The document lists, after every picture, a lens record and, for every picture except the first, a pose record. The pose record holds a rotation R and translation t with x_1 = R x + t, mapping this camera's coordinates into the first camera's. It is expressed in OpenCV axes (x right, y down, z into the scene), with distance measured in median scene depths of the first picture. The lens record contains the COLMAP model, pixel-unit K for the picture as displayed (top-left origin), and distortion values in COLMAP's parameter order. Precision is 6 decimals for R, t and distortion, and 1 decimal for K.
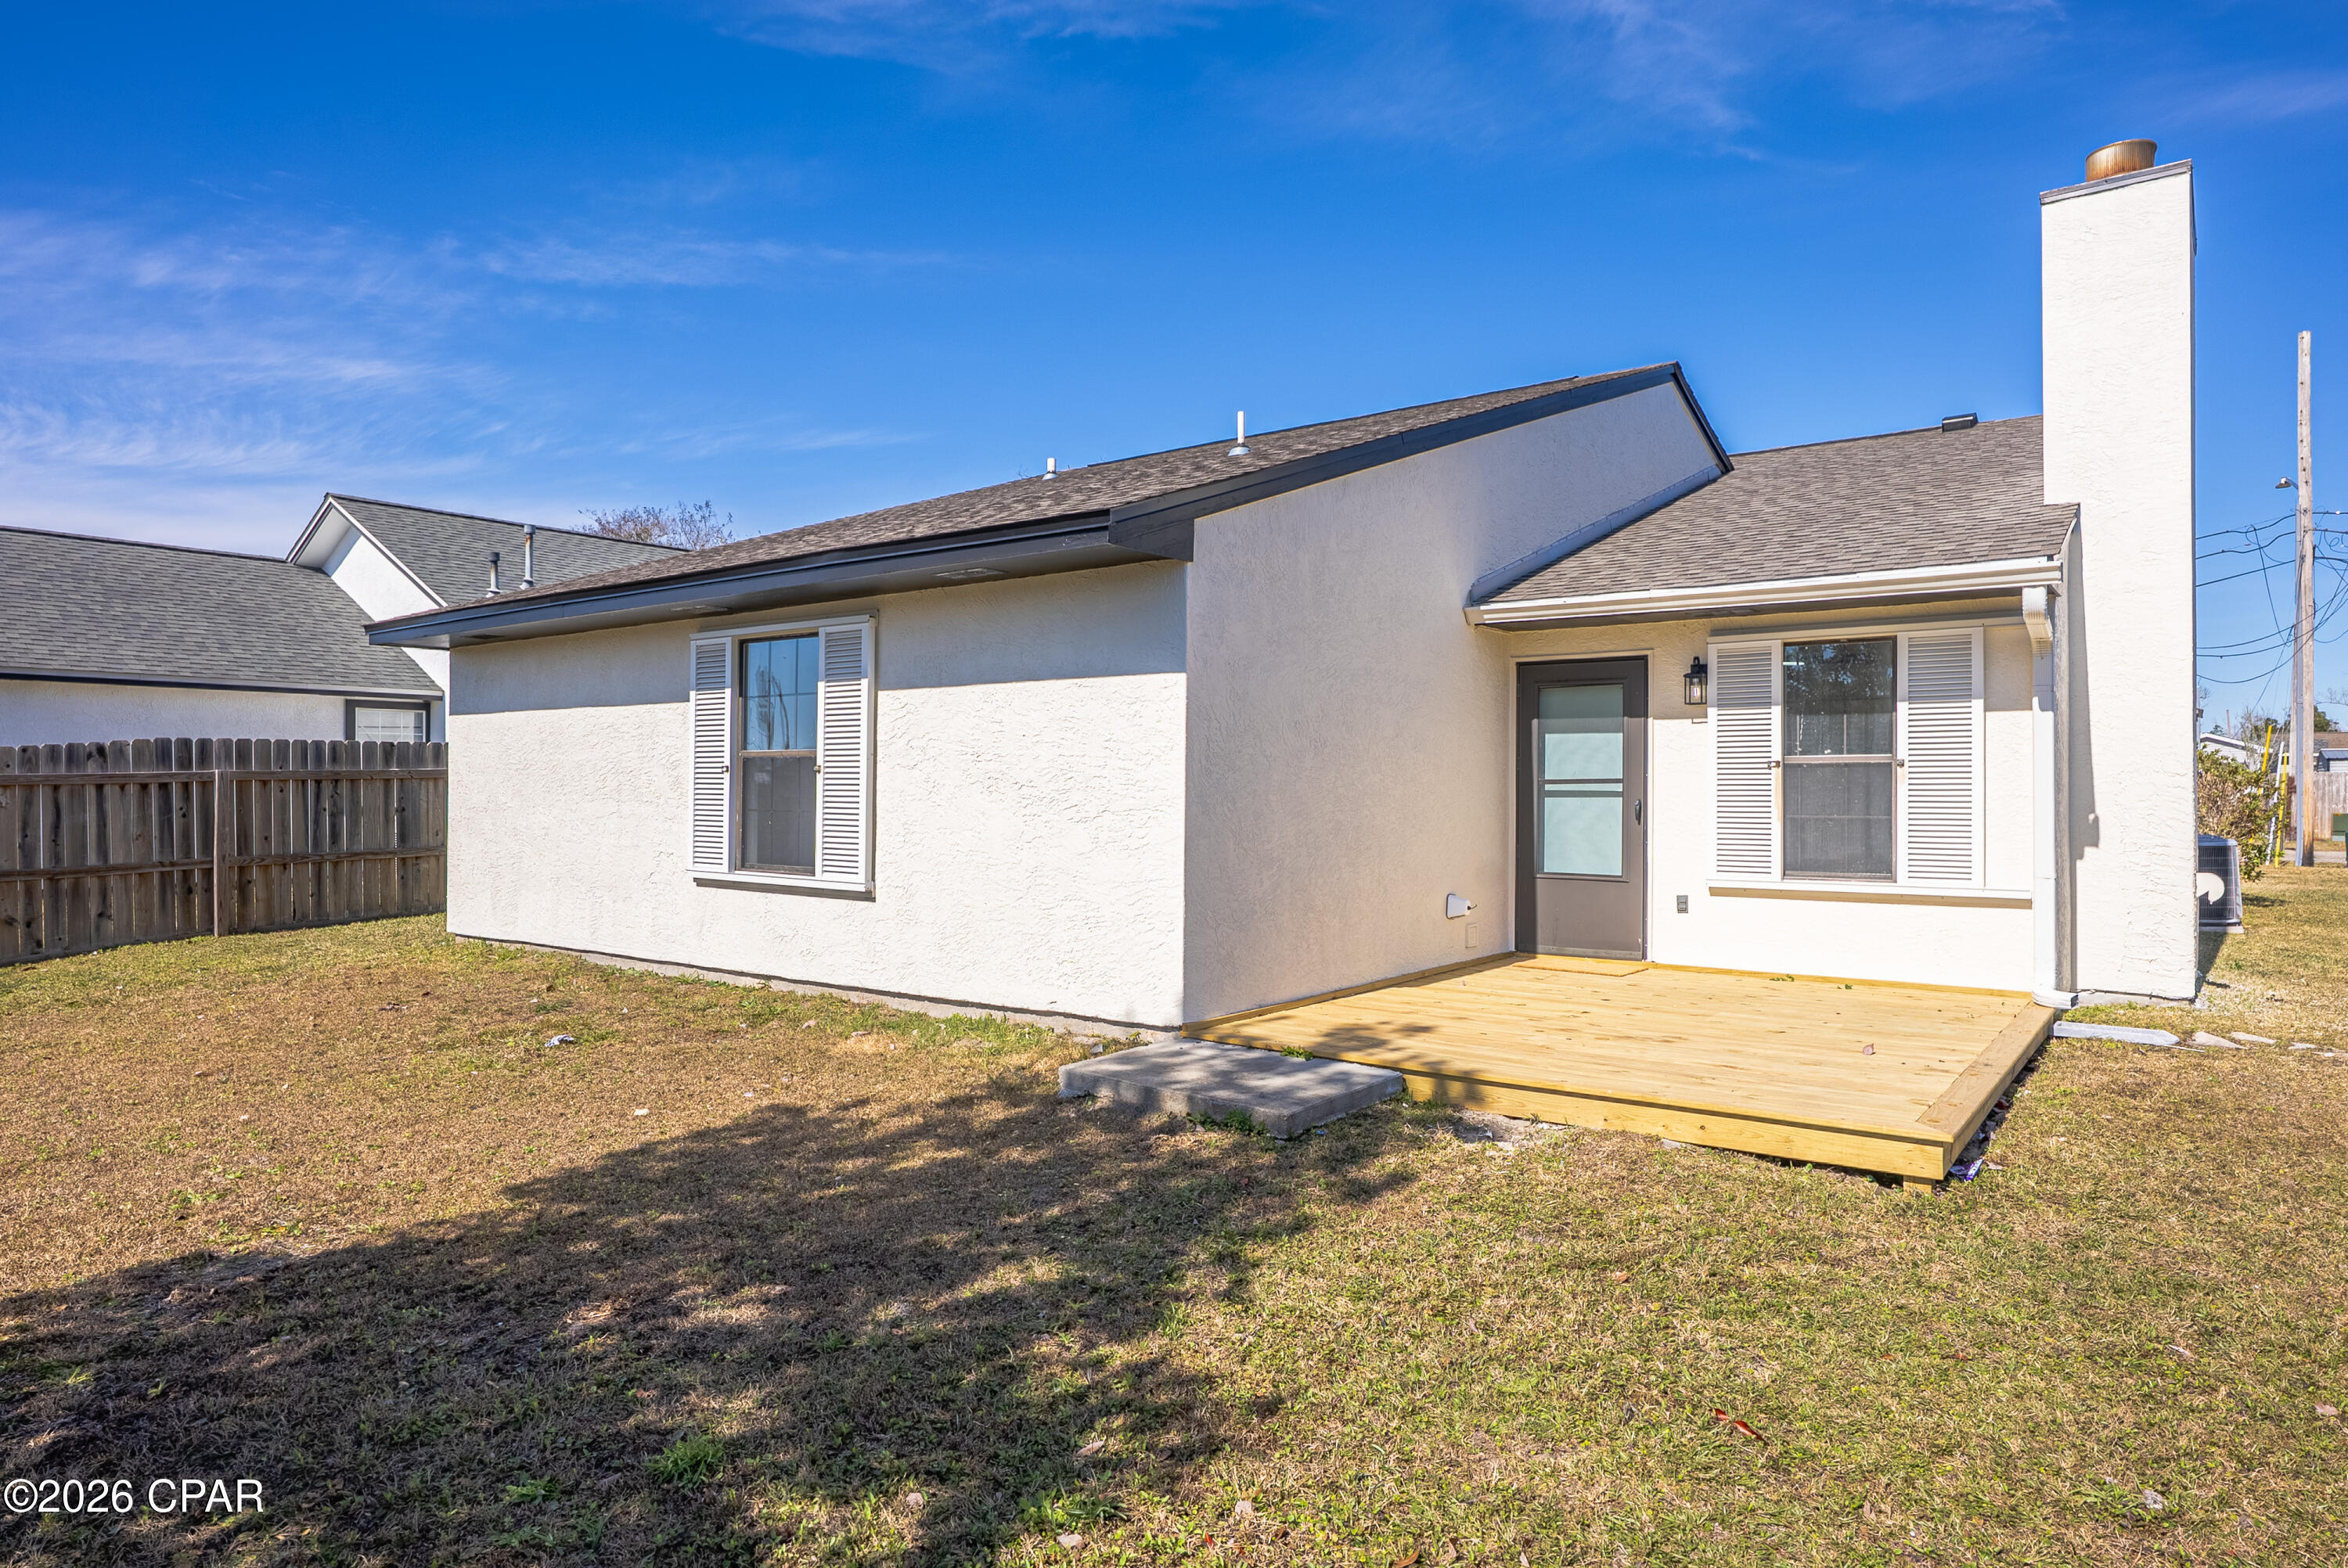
lens RADIAL K [[1395.4, 0, 1176.9], [0, 1395.4, 782.8], [0, 0, 1]] dist [-0.002550, 0.021519]
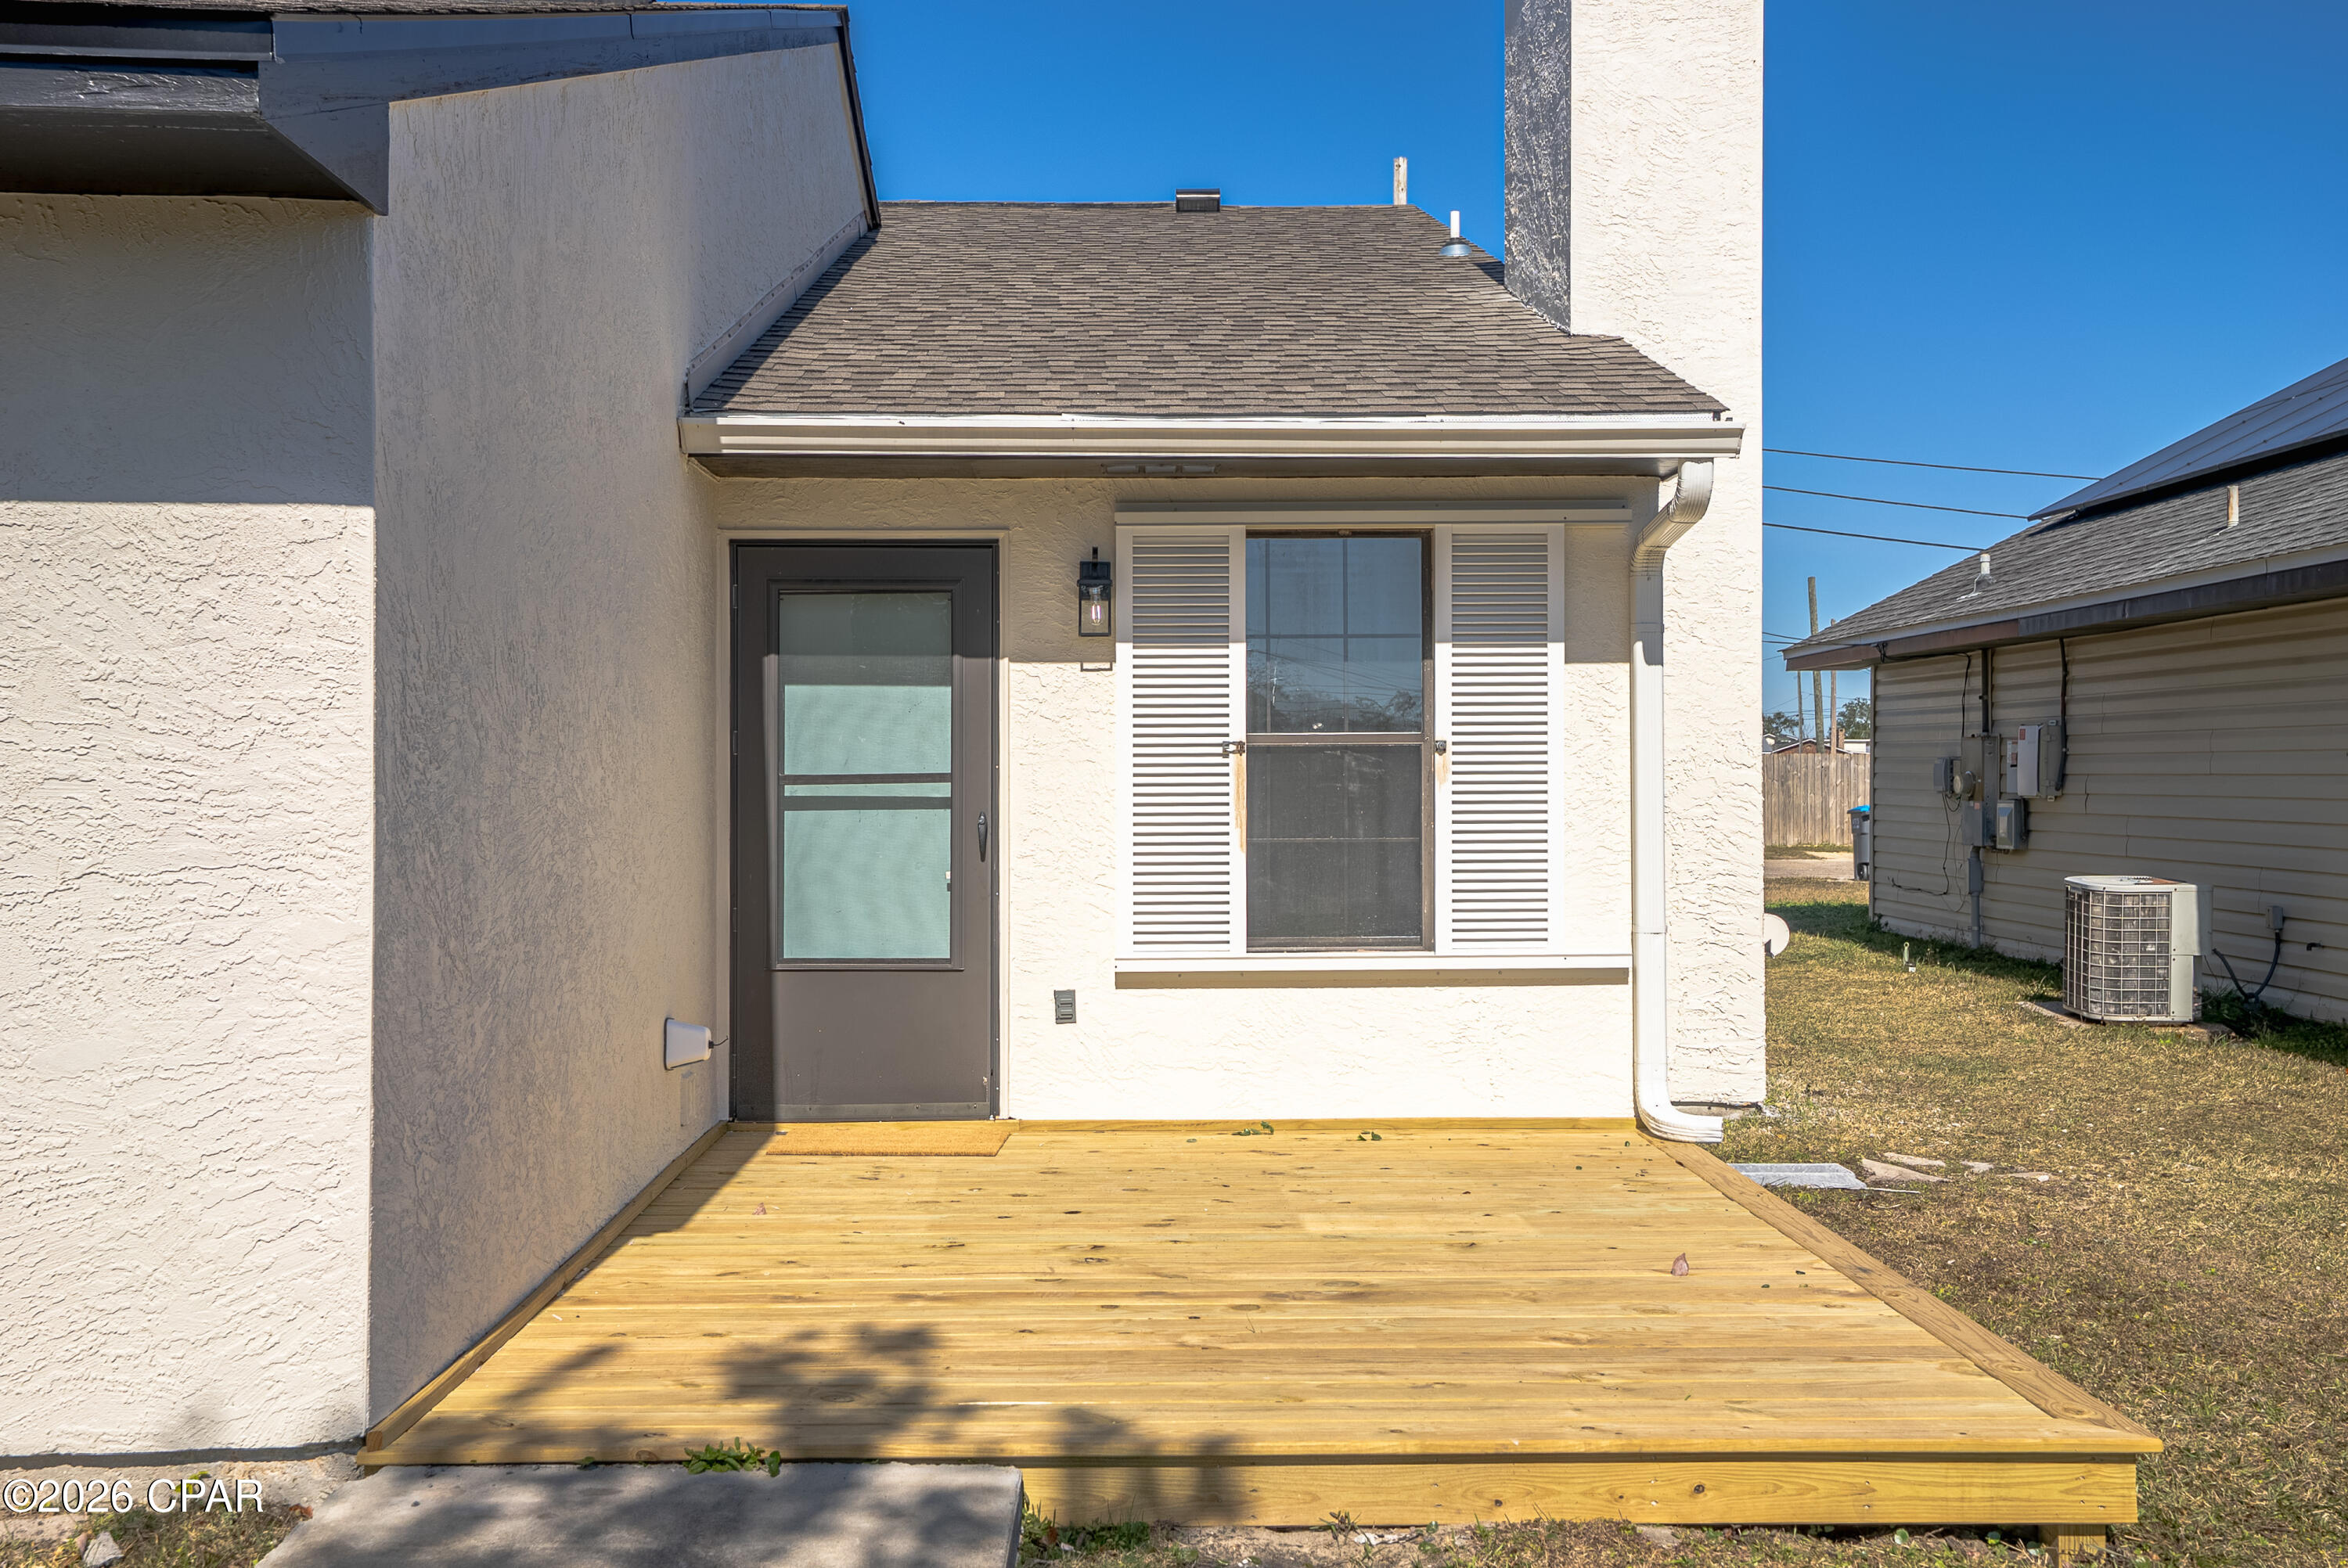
lens RADIAL K [[2350.7, 0, 1168.1], [0, 2350.7, 785.6], [0, 0, 1]] dist [0.087024, 0.012082]
pose [[0.783136, -0.006876, 0.621813, -0.177744], [0.002390, 0.999965, 0.008047, -0.005683], [-0.621846, -0.004816, 0.783124, 0.277918]]
